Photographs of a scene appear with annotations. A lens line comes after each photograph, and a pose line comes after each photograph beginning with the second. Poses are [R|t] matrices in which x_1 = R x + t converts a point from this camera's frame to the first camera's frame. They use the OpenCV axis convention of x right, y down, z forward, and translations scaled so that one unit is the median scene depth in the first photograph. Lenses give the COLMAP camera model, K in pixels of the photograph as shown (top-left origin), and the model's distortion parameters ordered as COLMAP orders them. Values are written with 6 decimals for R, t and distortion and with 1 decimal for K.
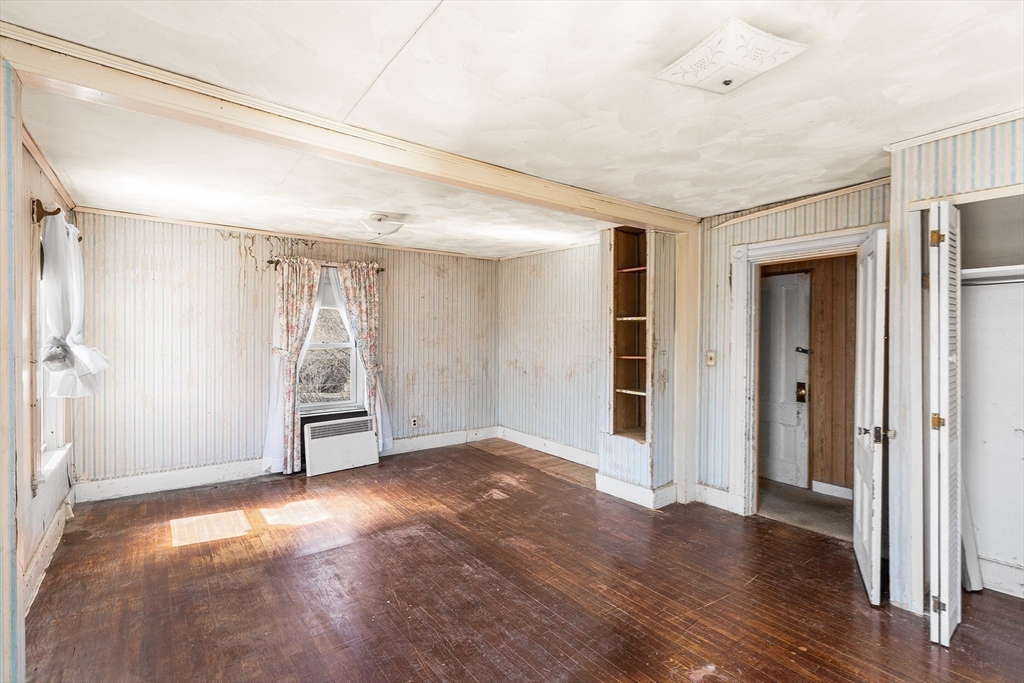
lens RADIAL K [[472.4, 0, 509.9], [0, 472.4, 336.2], [0, 0, 1]] dist [-0.006409, 0.000081]
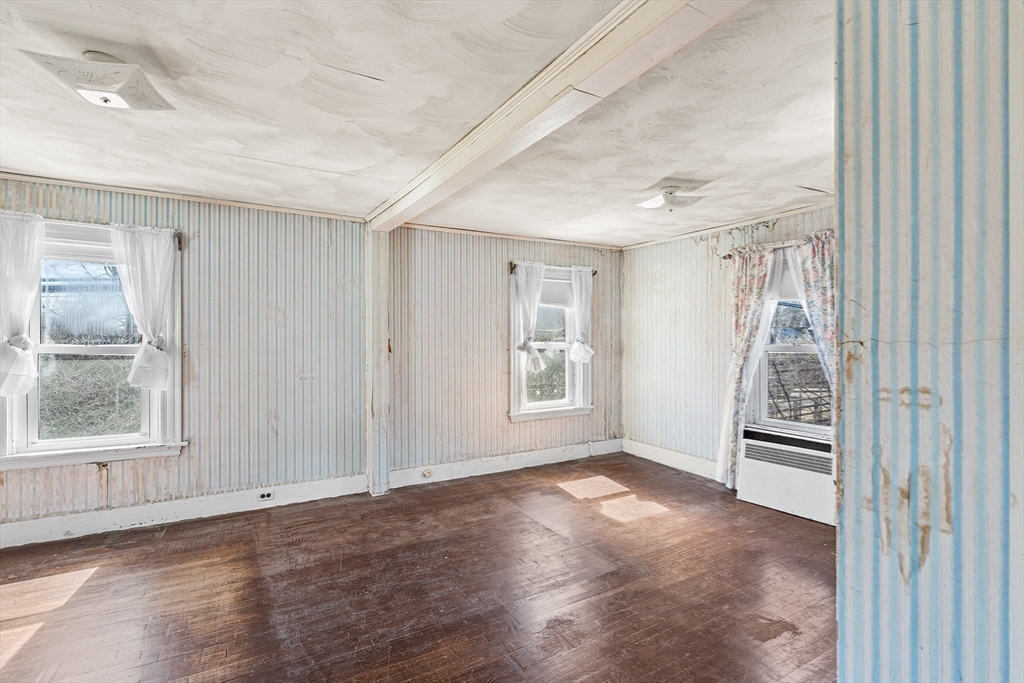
lens RADIAL K [[472.4, 0, 508.1], [0, 472.4, 340.8], [0, 0, 1]] dist [-0.006409, 0.000081]
pose [[-0.109980, 0.005072, -0.993921, 0.504821], [-0.003856, 0.999977, 0.005530, 0.005418], [0.993926, 0.004441, -0.109958, 0.716394]]
